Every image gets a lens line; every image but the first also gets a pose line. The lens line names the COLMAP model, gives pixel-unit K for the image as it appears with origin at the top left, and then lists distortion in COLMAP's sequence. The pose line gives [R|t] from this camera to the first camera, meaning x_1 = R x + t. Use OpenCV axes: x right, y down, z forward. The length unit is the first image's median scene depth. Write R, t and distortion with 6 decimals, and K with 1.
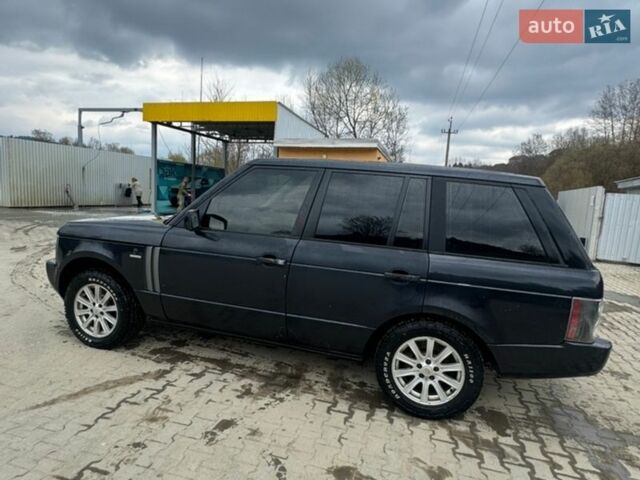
lens RADIAL K [[394.4, 0, 321.5], [0, 394.4, 240.0], [0, 0, 1]] dist [-0.001285, 0.000392]
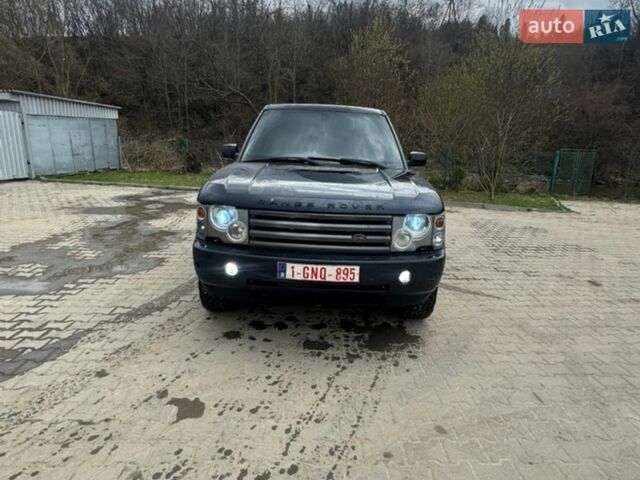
lens RADIAL K [[394.4, 0, 321.5], [0, 394.4, 240.0], [0, 0, 1]] dist [-0.001285, 0.000392]
pose [[-0.279837, -0.313193, 0.907525, -1.630995], [0.083149, 0.933833, 0.347911, -0.308554], [-0.956440, 0.172818, -0.235280, 1.757800]]
